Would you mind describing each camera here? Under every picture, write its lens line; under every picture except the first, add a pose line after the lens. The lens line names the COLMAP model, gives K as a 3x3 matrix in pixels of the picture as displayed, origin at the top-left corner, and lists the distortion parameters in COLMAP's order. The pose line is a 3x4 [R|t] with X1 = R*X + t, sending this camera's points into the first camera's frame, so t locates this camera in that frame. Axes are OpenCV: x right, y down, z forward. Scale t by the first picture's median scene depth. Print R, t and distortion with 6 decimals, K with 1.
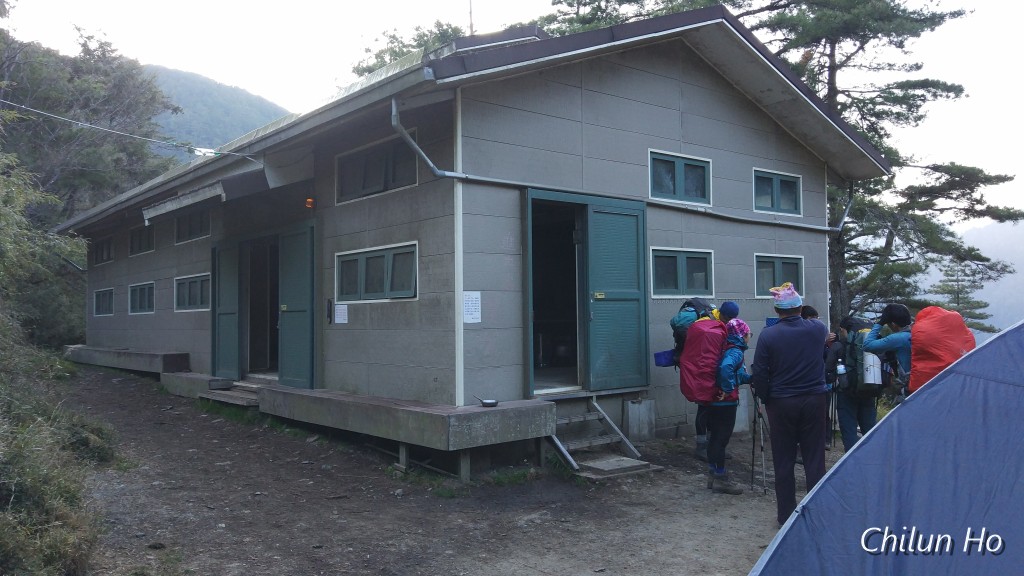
lens RADIAL K [[791.8, 0, 512.0], [0, 791.8, 288.0], [0, 0, 1]] dist [0.001190, -0.007635]
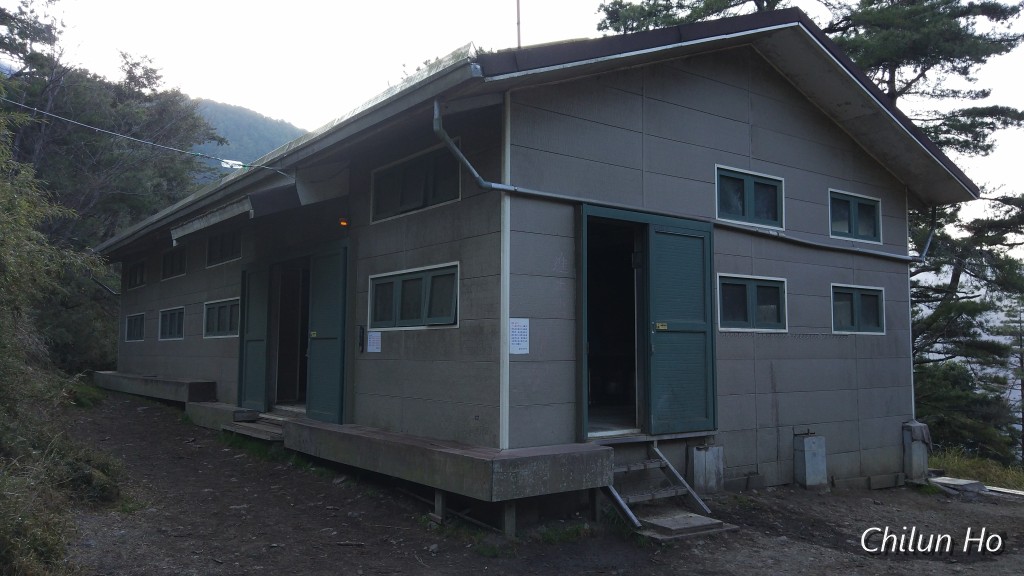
lens RADIAL K [[787.0, 0, 492.9], [0, 787.0, 286.3], [0, 0, 1]] dist [0.014211, -0.003752]
pose [[0.997506, 0.012530, -0.069455, -0.016116], [-0.015683, 0.998862, -0.045031, 0.006845], [0.068811, 0.046008, 0.996568, 0.097943]]
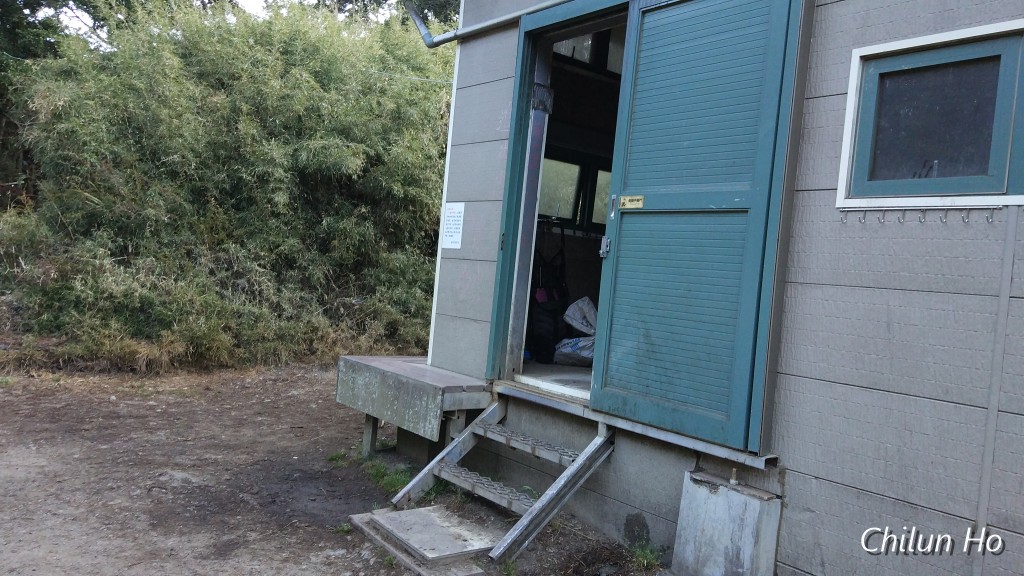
lens RADIAL K [[787.0, 0, 492.9], [0, 787.0, 286.3], [0, 0, 1]] dist [0.014211, -0.003752]
pose [[-0.039586, 0.031720, -0.998713, 0.514725], [-0.053765, 0.997980, 0.033828, 0.042140], [0.997769, 0.055035, -0.037800, 0.876588]]
